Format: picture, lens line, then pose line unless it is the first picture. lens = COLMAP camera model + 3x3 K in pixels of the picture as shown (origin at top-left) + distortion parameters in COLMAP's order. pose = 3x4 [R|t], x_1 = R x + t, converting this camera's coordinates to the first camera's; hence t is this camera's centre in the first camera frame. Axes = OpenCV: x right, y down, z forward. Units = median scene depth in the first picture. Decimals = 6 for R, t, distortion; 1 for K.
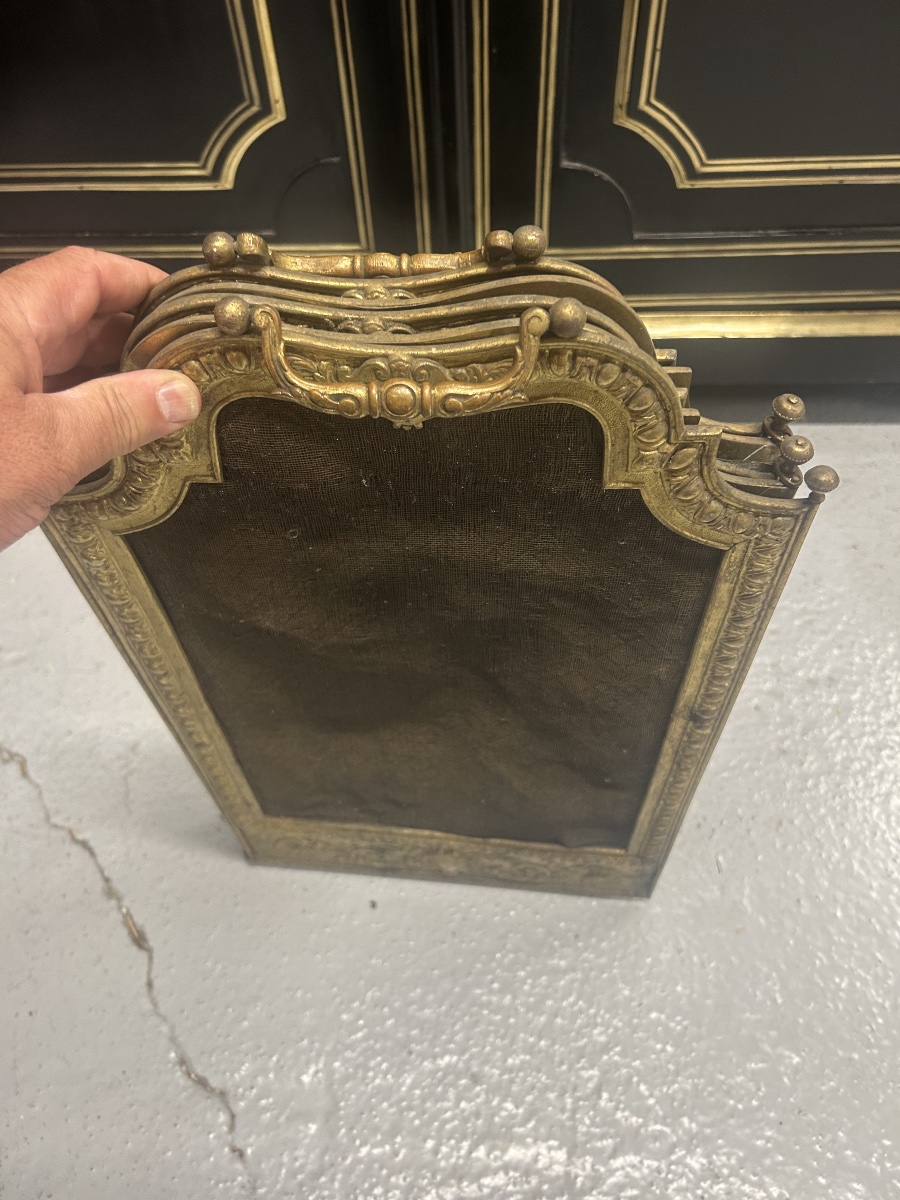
lens RADIAL K [[908.1, 0, 446.4], [0, 908.1, 597.6], [0, 0, 1]] dist [0.011143, -0.006635]
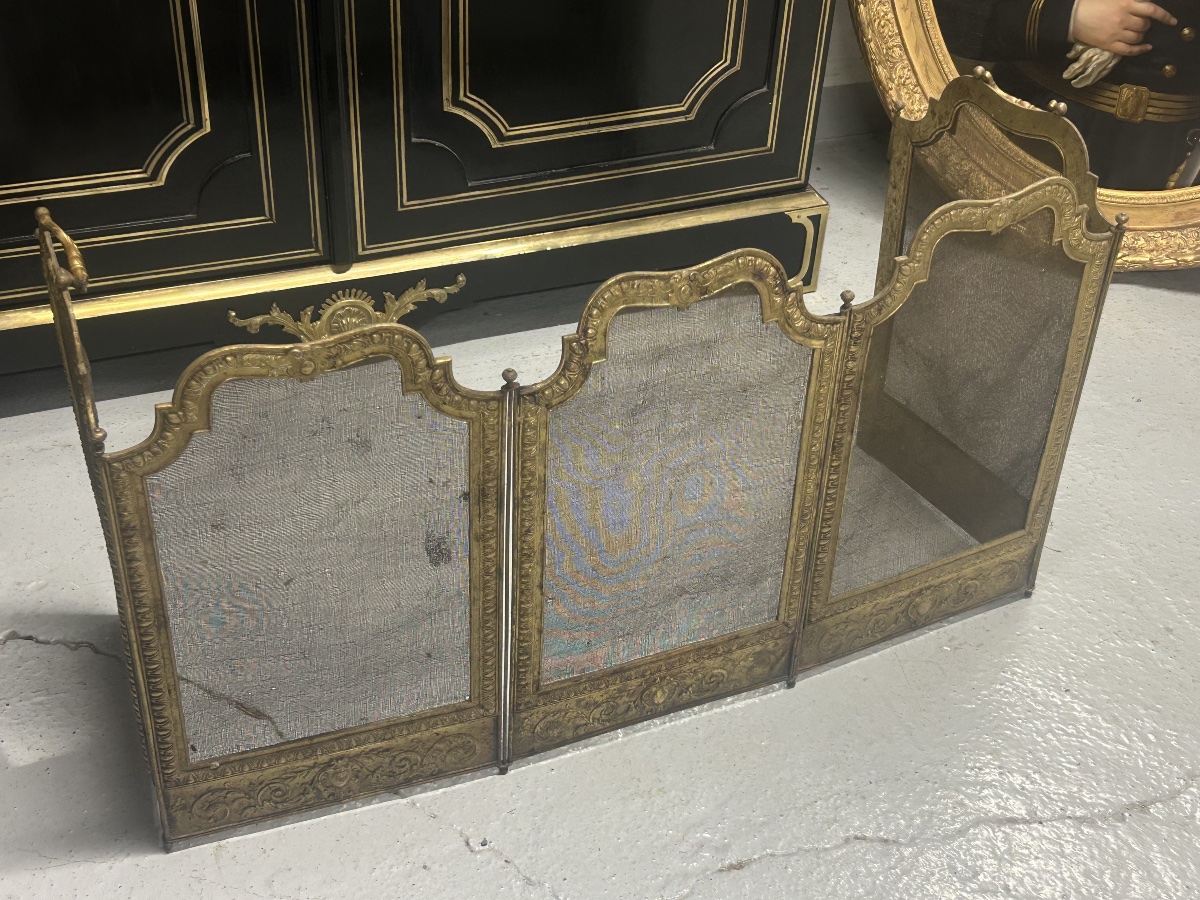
lens RADIAL K [[1616.0, 0, 582.1], [0, 1616.0, 475.9], [0, 0, 1]] dist [0.039986, 0.000000]
pose [[0.919868, -0.177260, 0.349889, -0.665145], [0.260167, 0.943314, -0.206087, 0.658495], [-0.293525, 0.280602, 0.913841, -1.344887]]
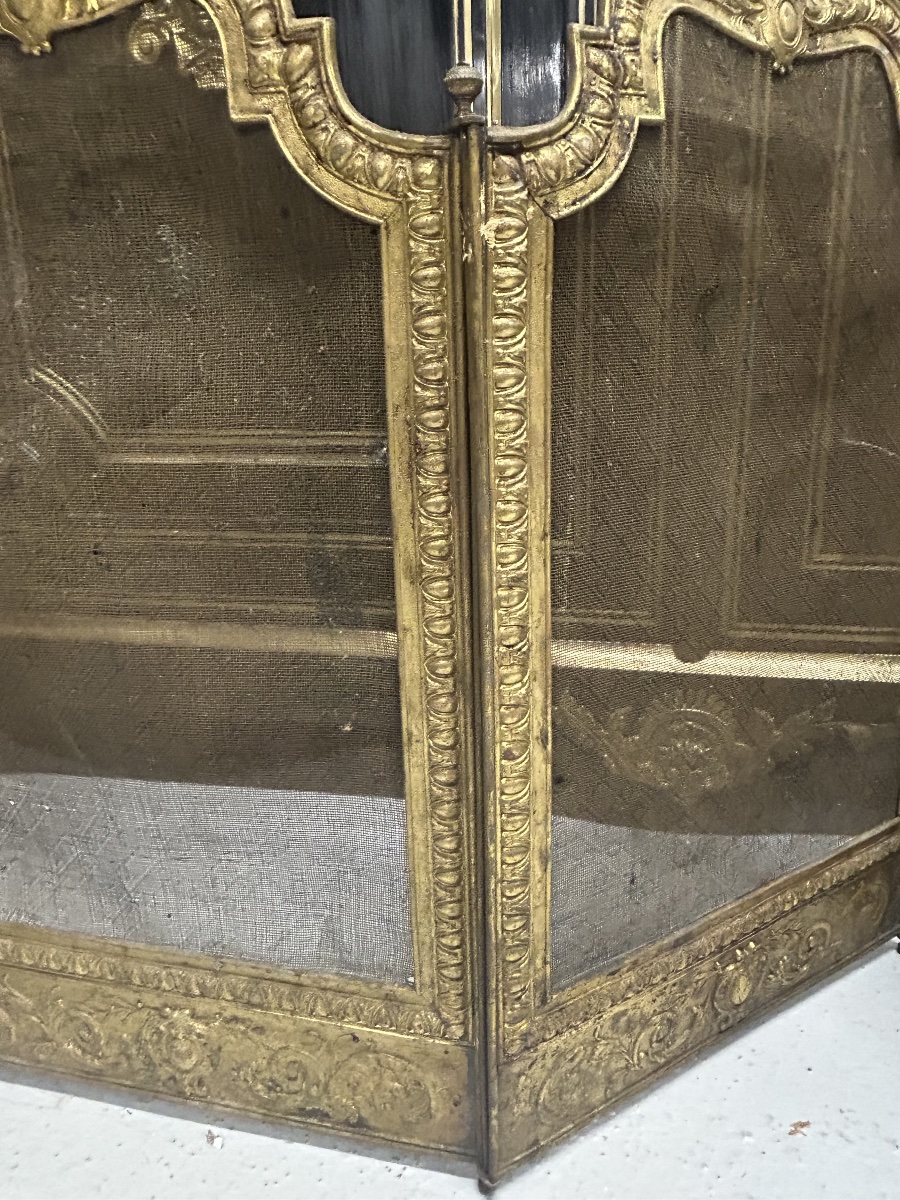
lens RADIAL K [[908.1, 0, 485.9], [0, 908.1, 588.1], [0, 0, 1]] dist [0.011143, -0.006635]
pose [[0.989684, 0.057615, -0.131170, -0.080804], [-0.123489, 0.807244, -0.577155, 0.137326], [0.072633, 0.587399, 0.806032, 0.463036]]
